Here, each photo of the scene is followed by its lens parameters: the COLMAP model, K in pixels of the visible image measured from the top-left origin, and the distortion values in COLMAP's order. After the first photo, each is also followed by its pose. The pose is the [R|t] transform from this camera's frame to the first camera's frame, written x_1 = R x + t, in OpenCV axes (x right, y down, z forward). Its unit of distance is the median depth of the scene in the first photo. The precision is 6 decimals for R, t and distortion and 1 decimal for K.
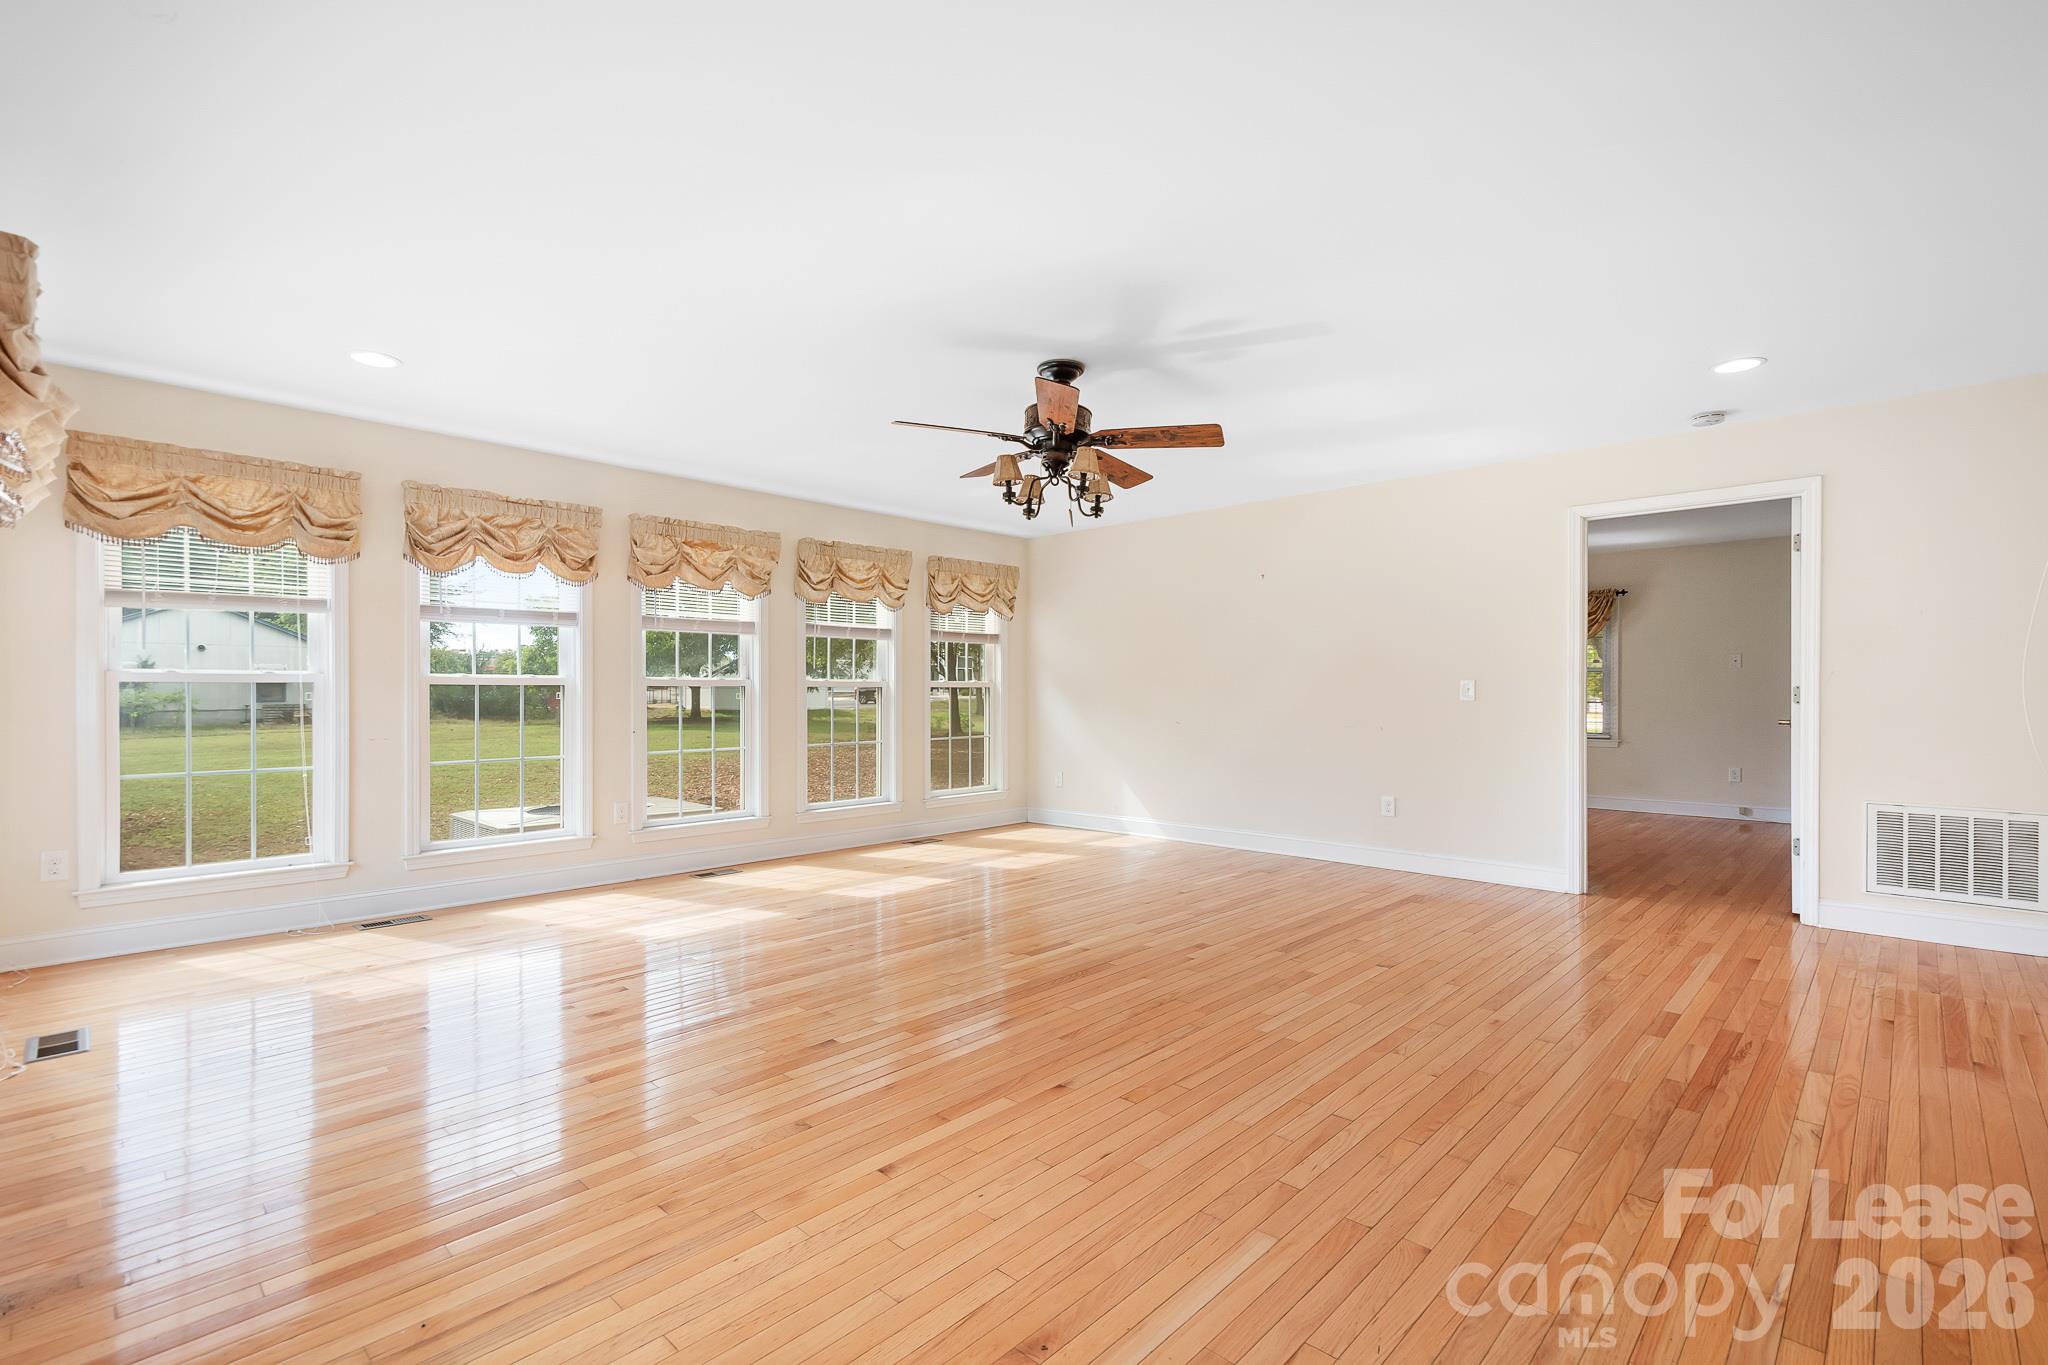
lens RADIAL K [[926.1, 0, 1022.2], [0, 926.1, 692.1], [0, 0, 1]] dist [0.021077, -0.005496]
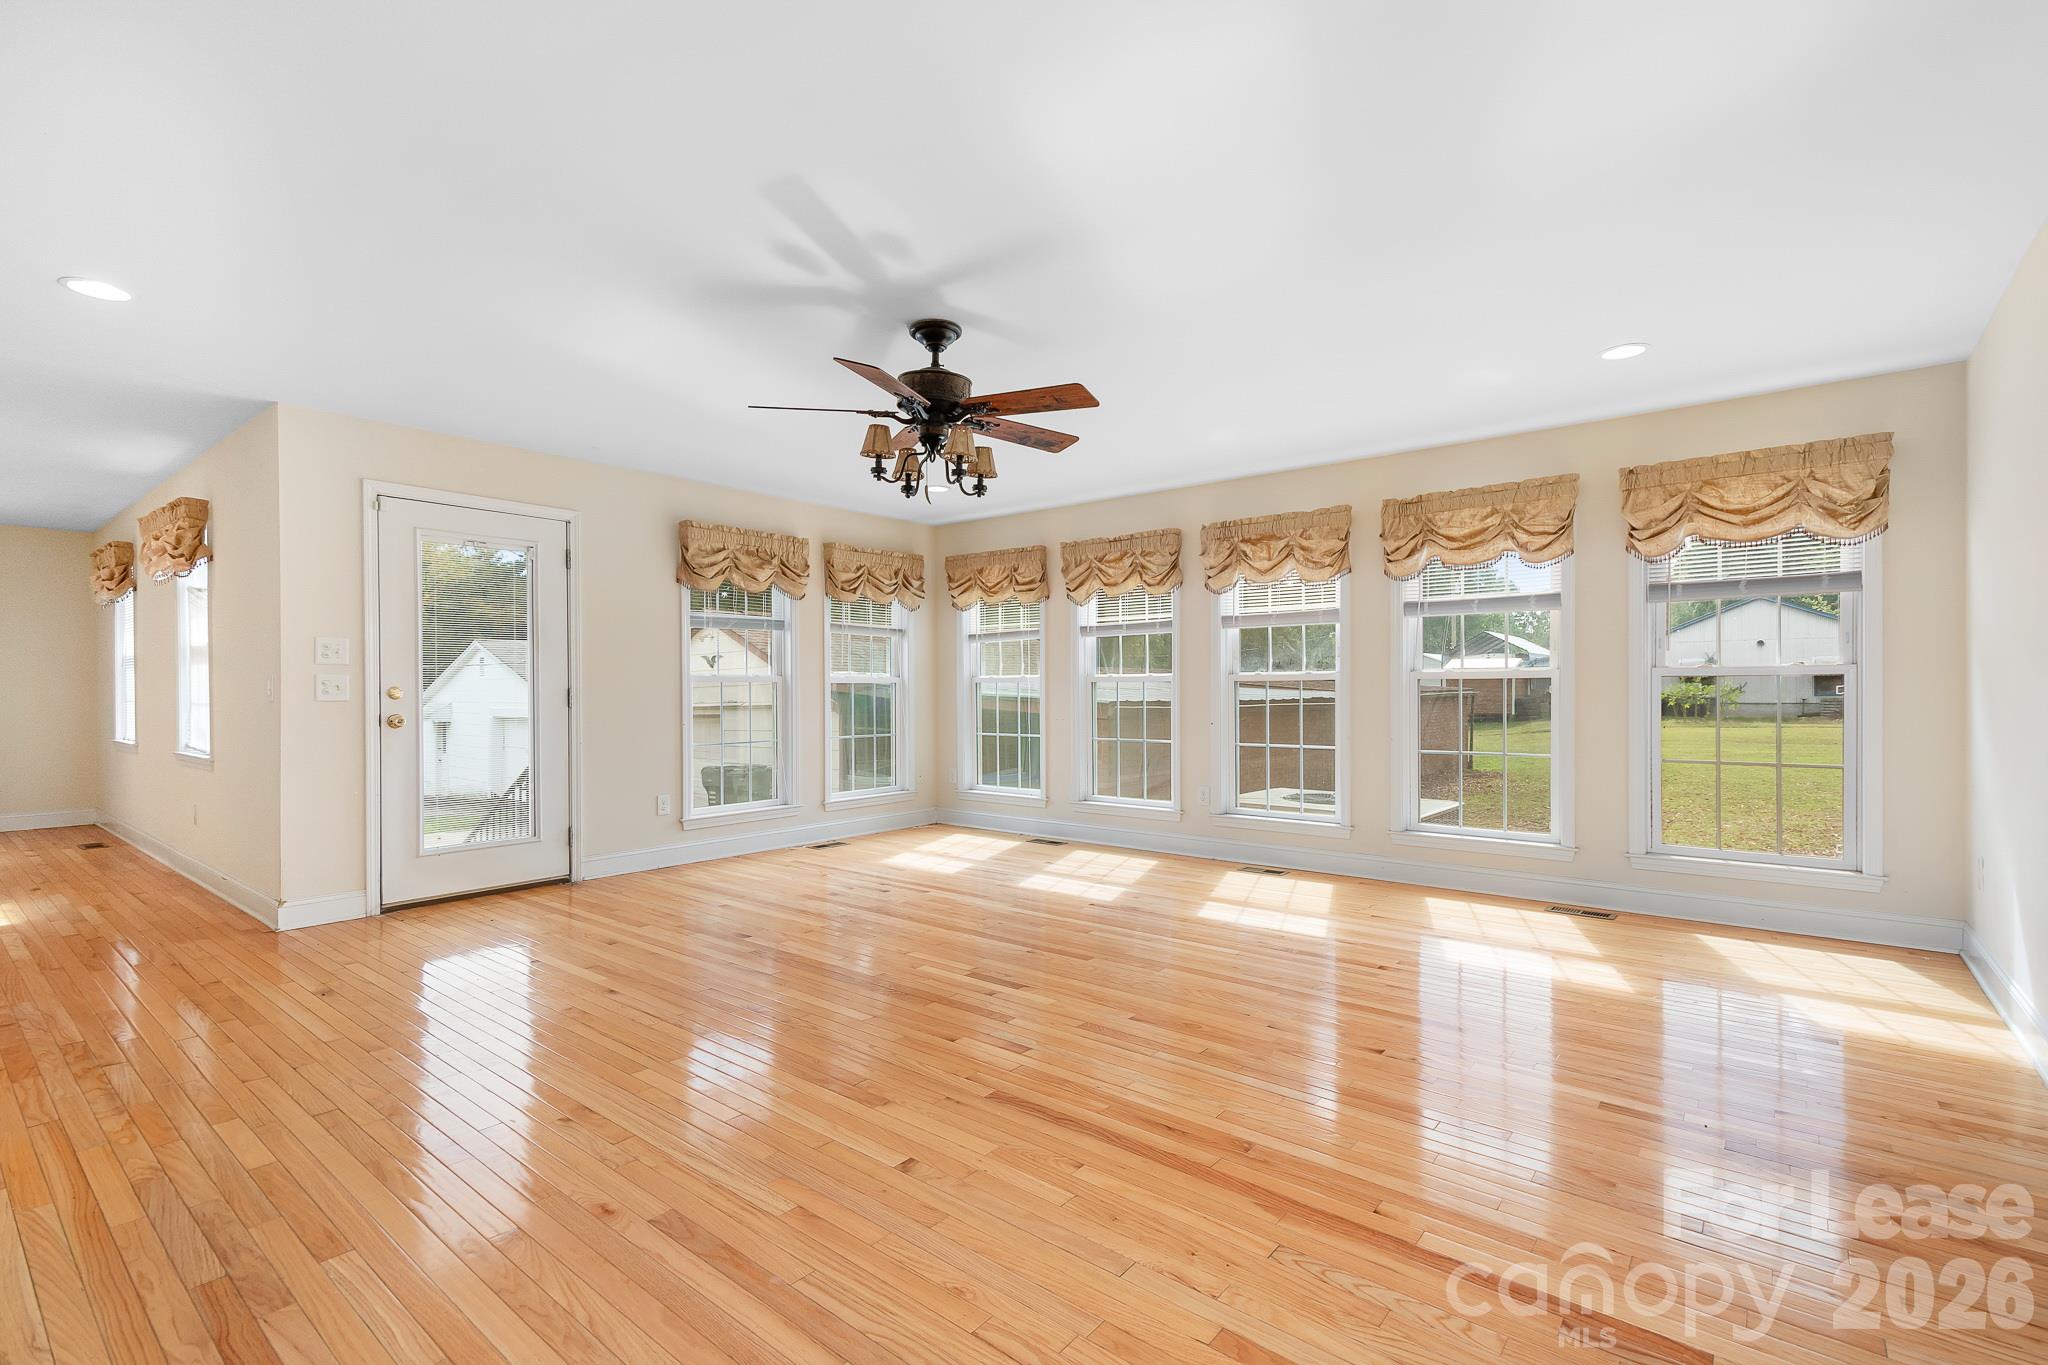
lens RADIAL K [[926.1, 0, 1022.3], [0, 926.1, 690.8], [0, 0, 1]] dist [0.021077, -0.005496]
pose [[0.072962, 0.000610, -0.997335, 0.637962], [0.005387, 0.999985, 0.001006, 0.002029], [0.997320, -0.005446, 0.072958, 0.681475]]
